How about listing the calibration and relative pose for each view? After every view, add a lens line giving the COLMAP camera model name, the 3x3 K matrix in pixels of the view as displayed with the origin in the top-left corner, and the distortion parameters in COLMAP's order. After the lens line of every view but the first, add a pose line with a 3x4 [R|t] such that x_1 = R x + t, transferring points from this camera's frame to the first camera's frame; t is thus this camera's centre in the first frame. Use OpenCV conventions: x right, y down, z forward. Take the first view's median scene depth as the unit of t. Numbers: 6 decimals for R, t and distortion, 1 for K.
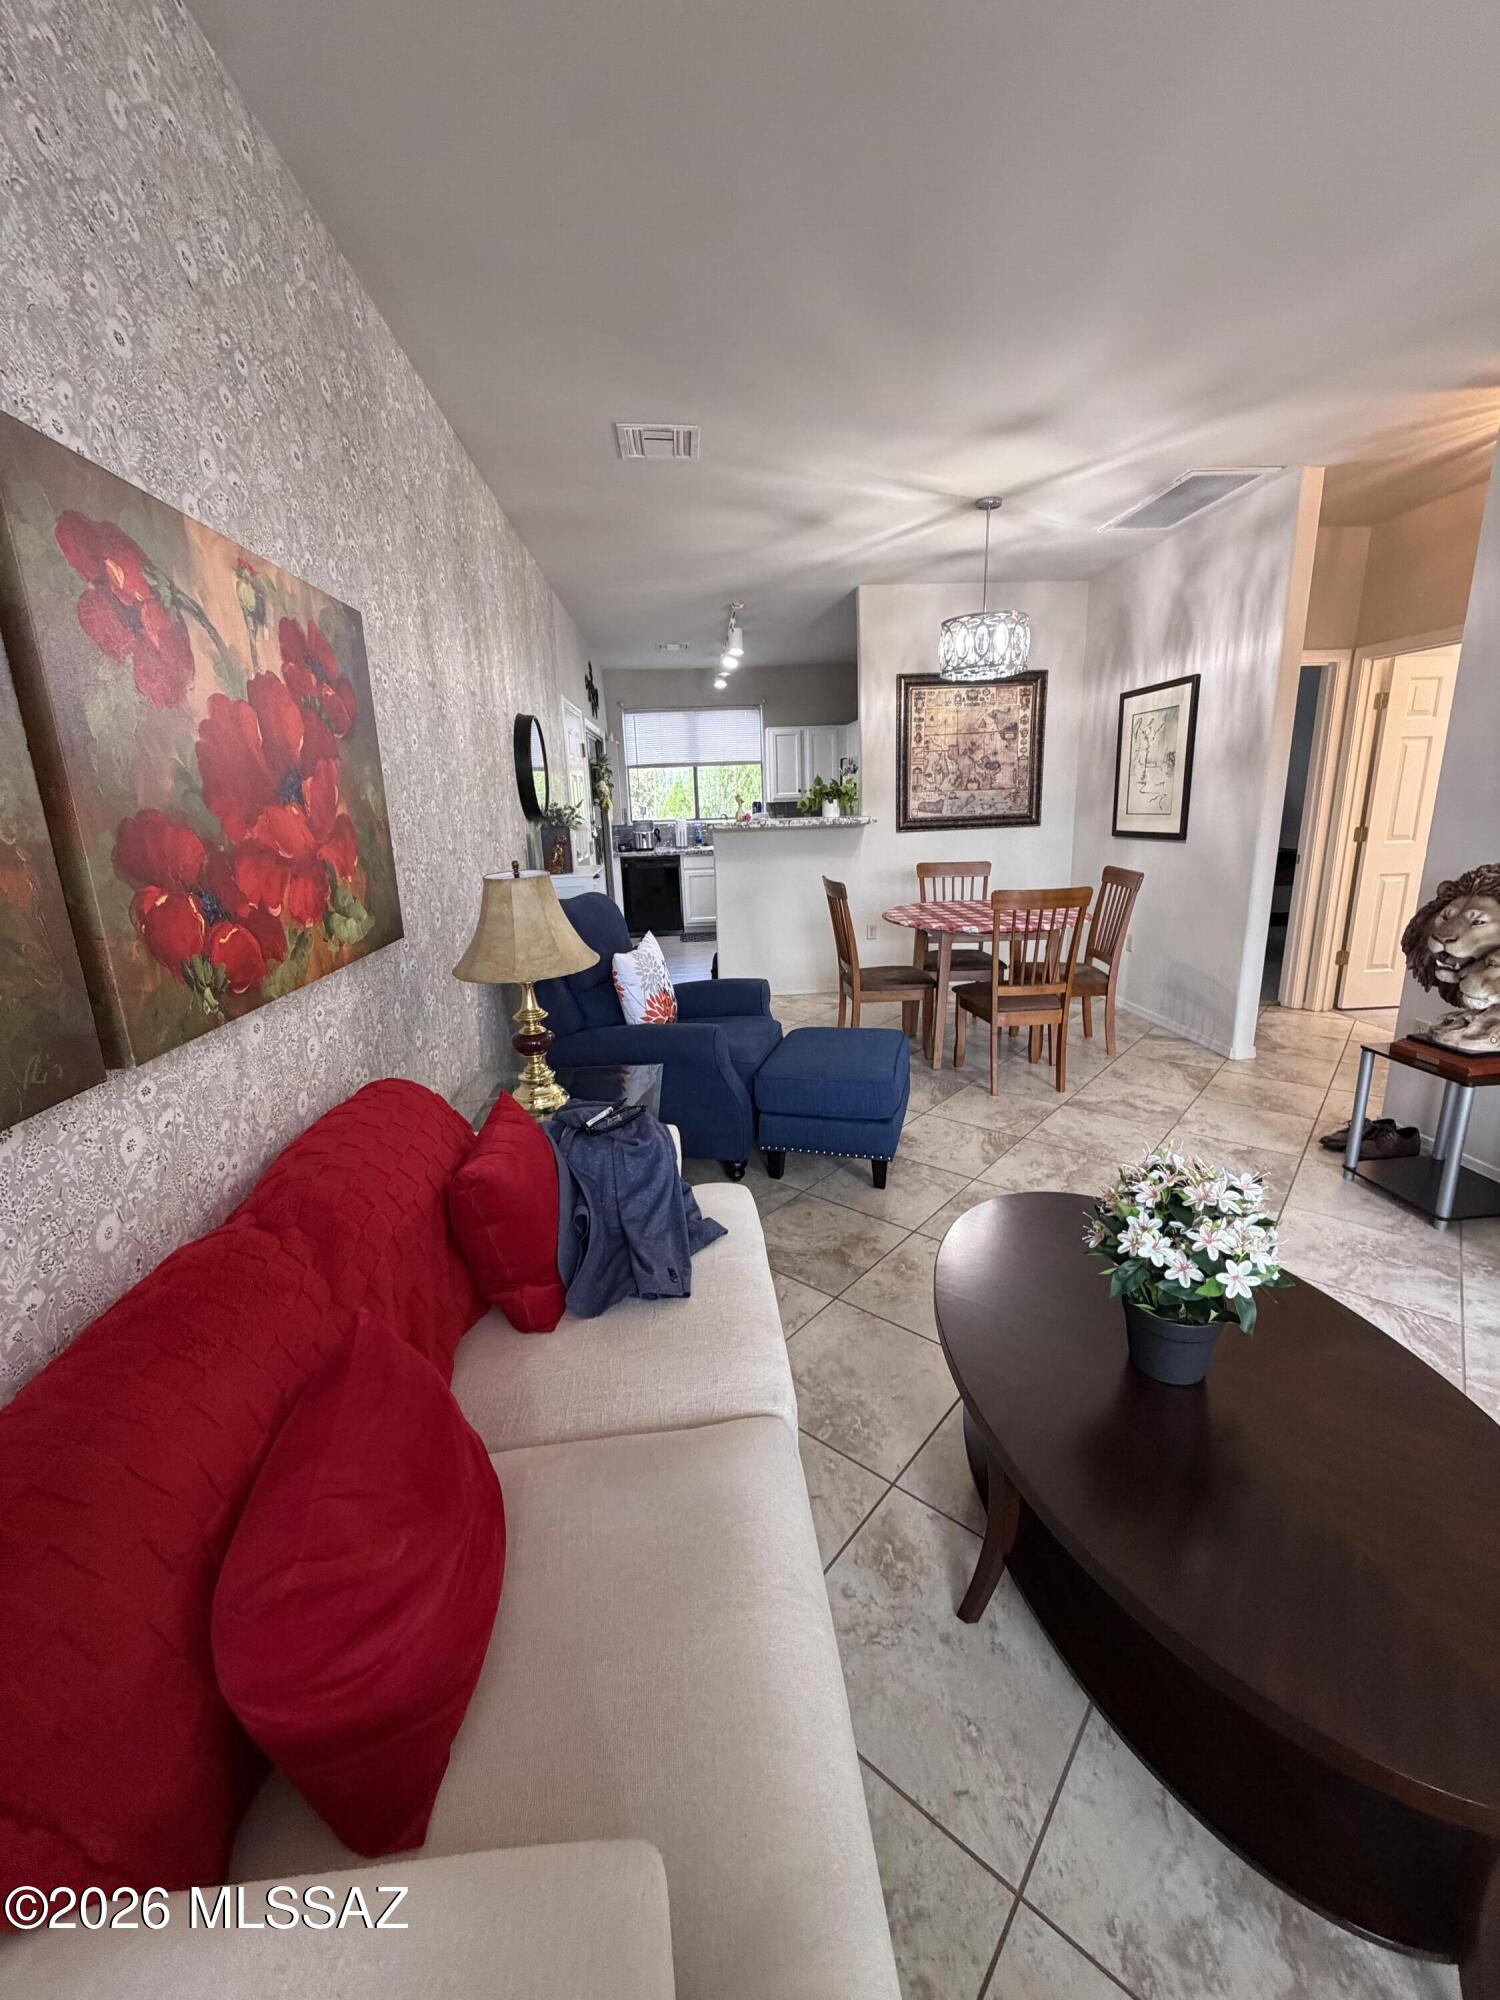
lens RADIAL K [[798.2, 0, 748.8], [0, 798.2, 1003.8], [0, 0, 1]] dist [-0.000863, 0.000209]
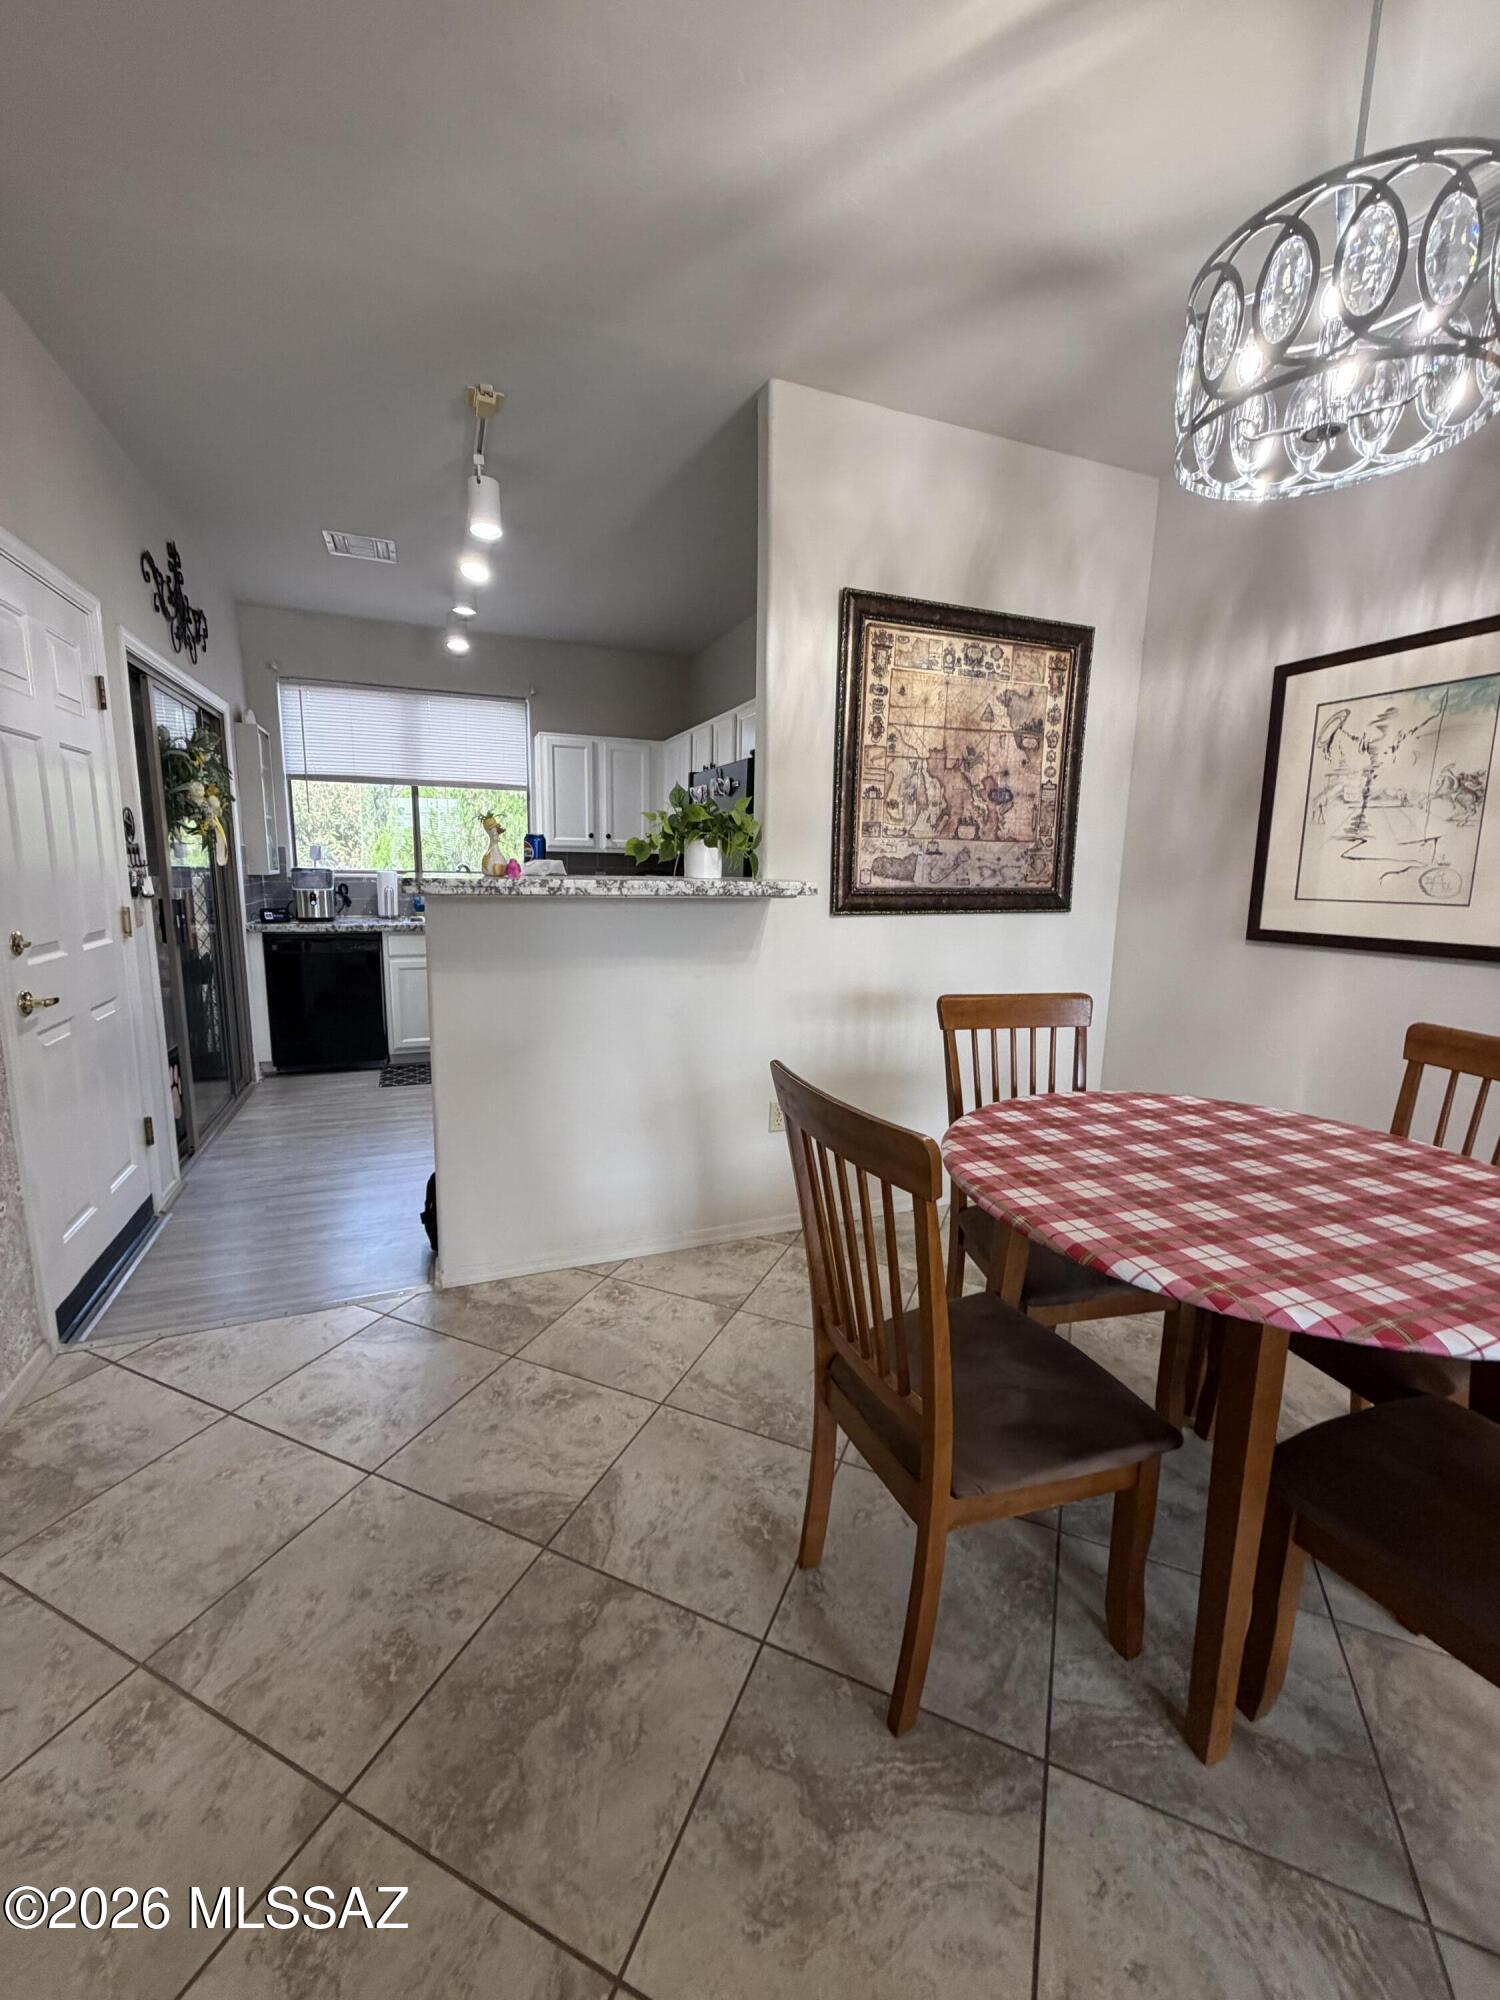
lens RADIAL K [[798.2, 0, 745.1], [0, 798.2, 994.8], [0, 0, 1]] dist [-0.000863, 0.000209]
pose [[0.955914, 0.003246, 0.293628, -0.007418], [0.022413, 0.996215, -0.083978, -0.128797], [-0.292790, 0.086857, 0.952224, 0.563923]]
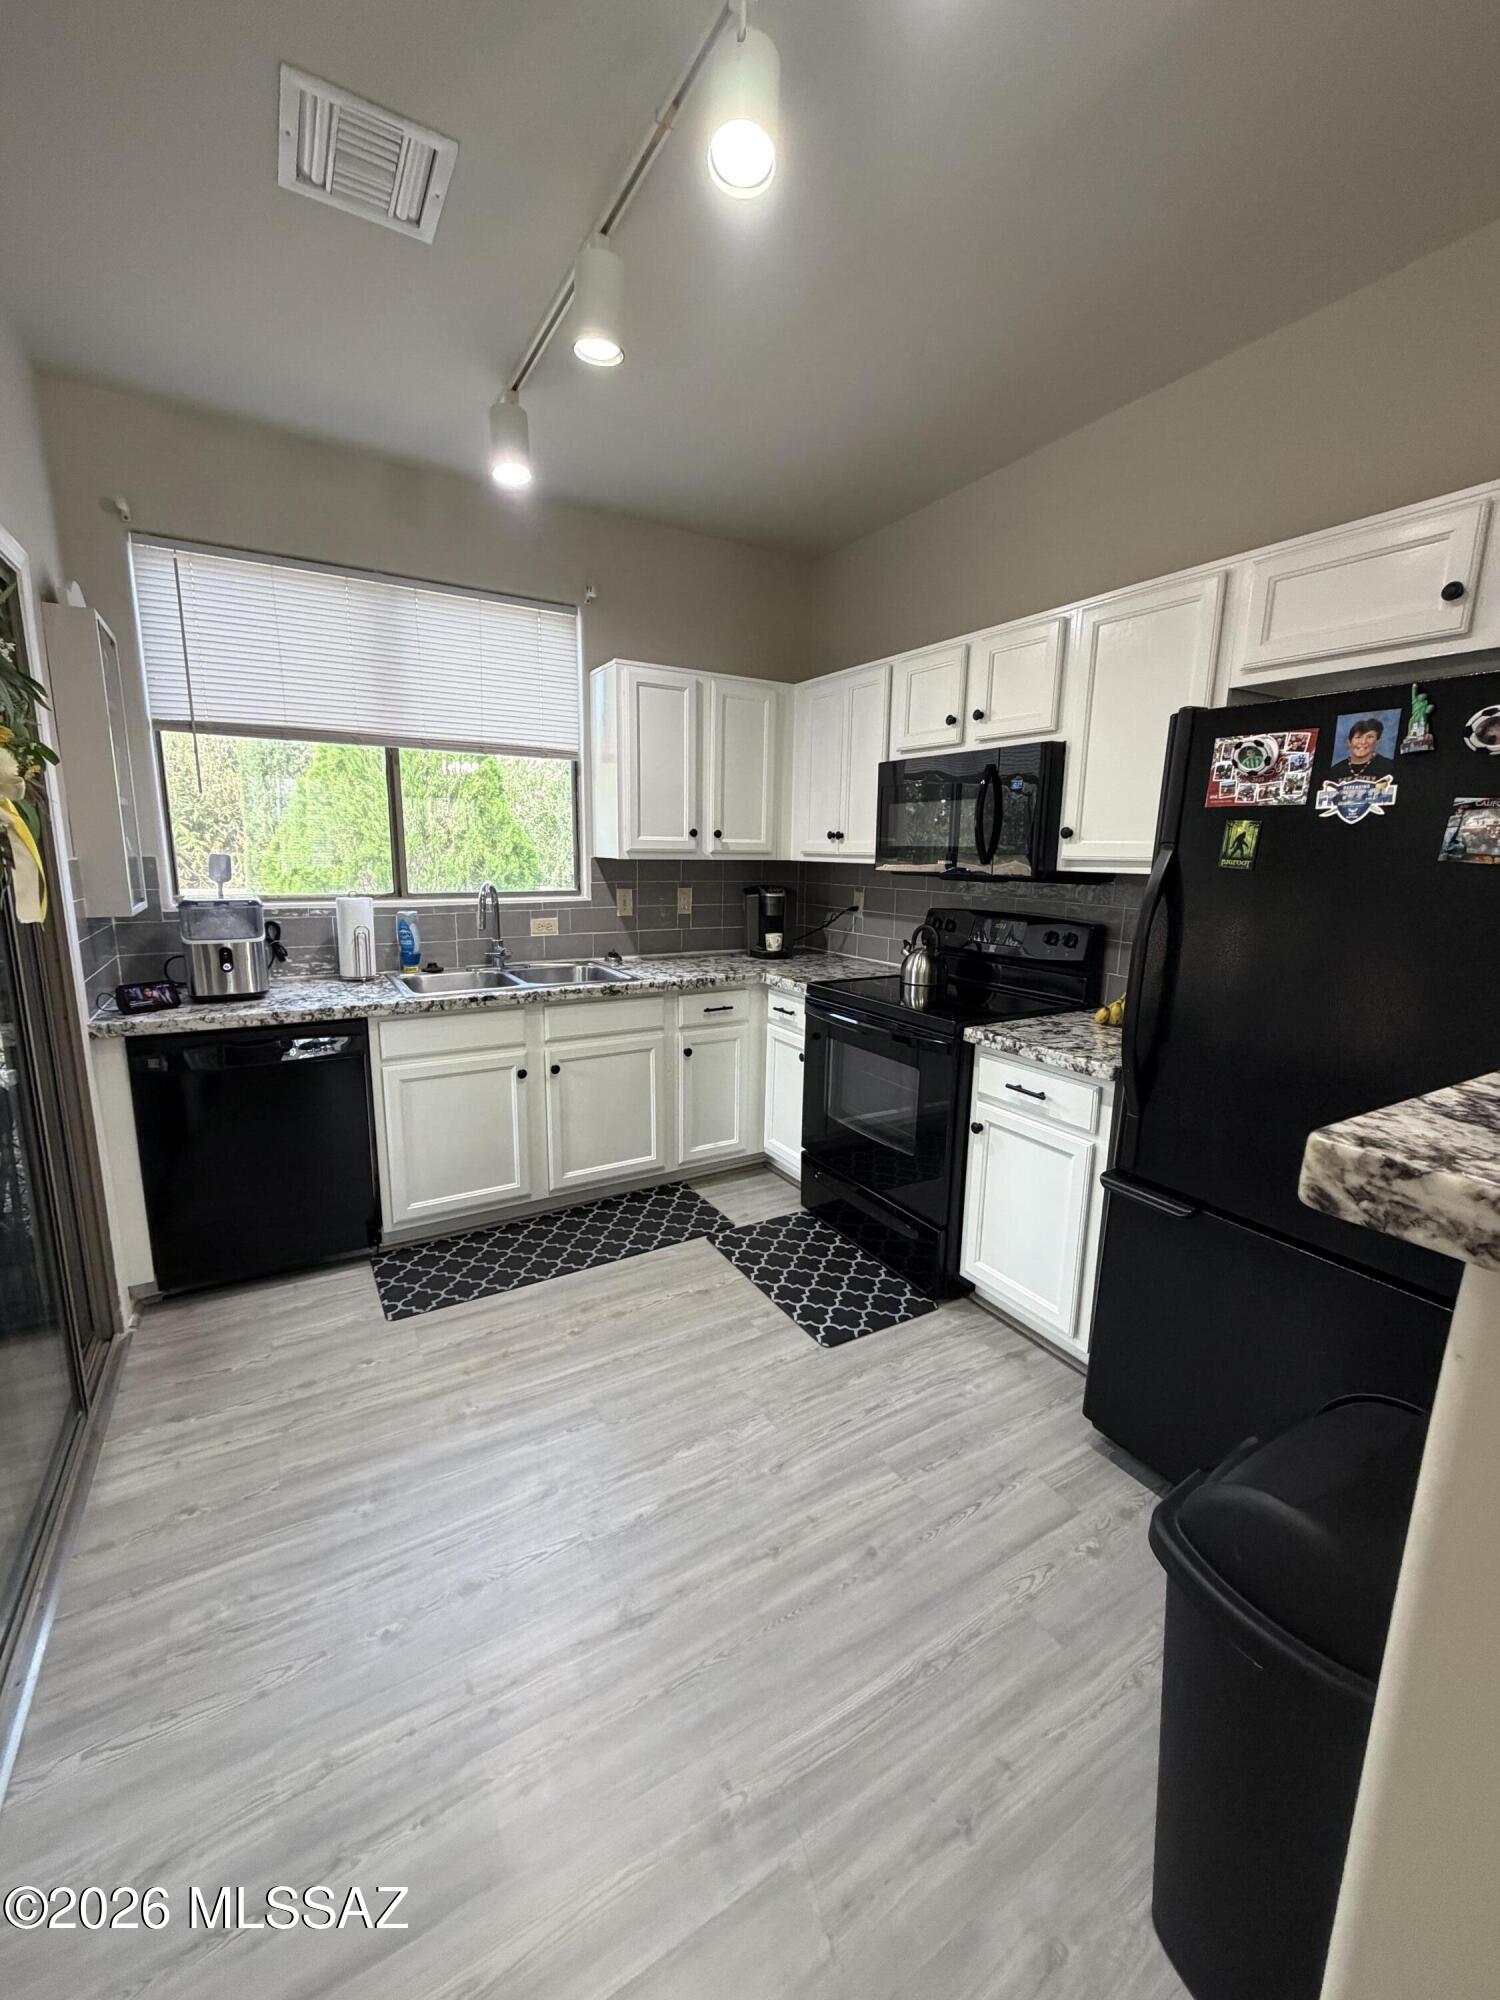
lens RADIAL K [[798.2, 0, 752.1], [0, 798.2, 999.1], [0, 0, 1]] dist [-0.000863, 0.000209]
pose [[0.898410, -0.033970, 0.437841, -0.128657], [0.064824, 0.996340, -0.055711, -0.244781], [-0.434346, 0.078434, 0.897325, 0.971627]]
